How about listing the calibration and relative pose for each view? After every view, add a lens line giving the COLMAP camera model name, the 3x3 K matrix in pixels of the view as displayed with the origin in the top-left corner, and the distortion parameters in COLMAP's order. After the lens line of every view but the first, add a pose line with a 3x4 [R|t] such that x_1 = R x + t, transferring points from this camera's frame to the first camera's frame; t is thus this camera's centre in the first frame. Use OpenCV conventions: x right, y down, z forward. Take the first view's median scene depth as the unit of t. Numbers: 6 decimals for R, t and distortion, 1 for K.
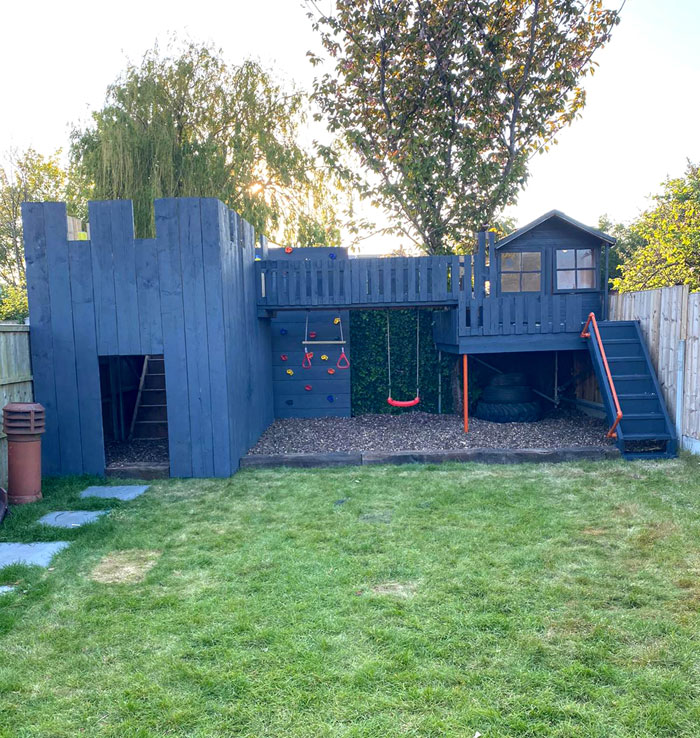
lens RADIAL K [[566.2, 0, 336.5], [0, 566.2, 392.7], [0, 0, 1]] dist [-0.004369, -0.009430]
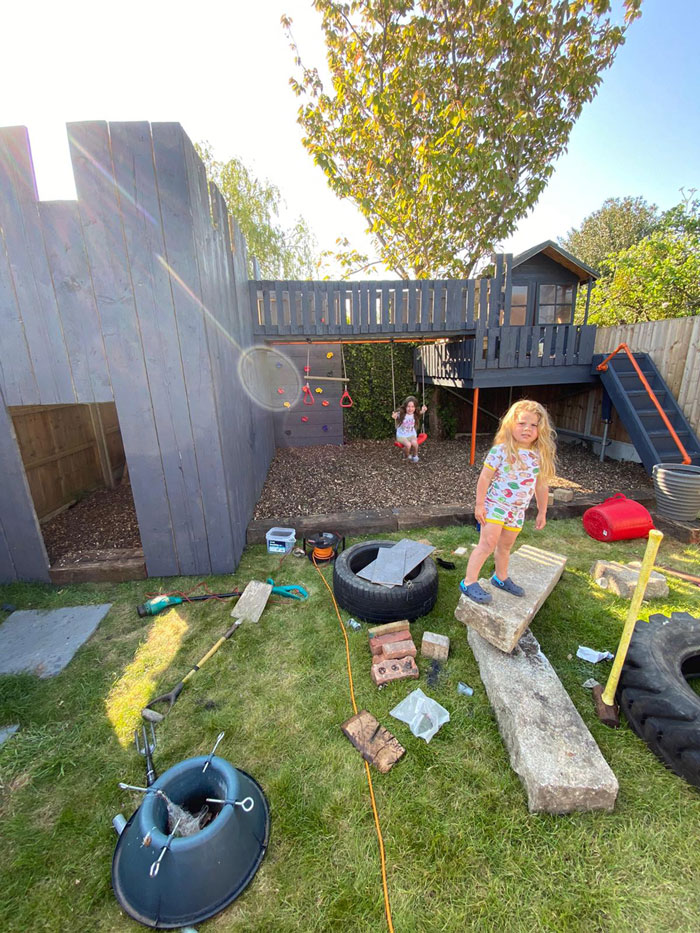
lens RADIAL K [[360.0, 0, 352.8], [0, 360.0, 456.8], [0, 0, 1]] dist [0.001766, -0.000454]
pose [[0.991358, -0.035517, 0.126283, -0.067271], [0.017444, 0.989793, 0.141442, -0.043501], [-0.130018, -0.138017, 0.981859, 0.409261]]
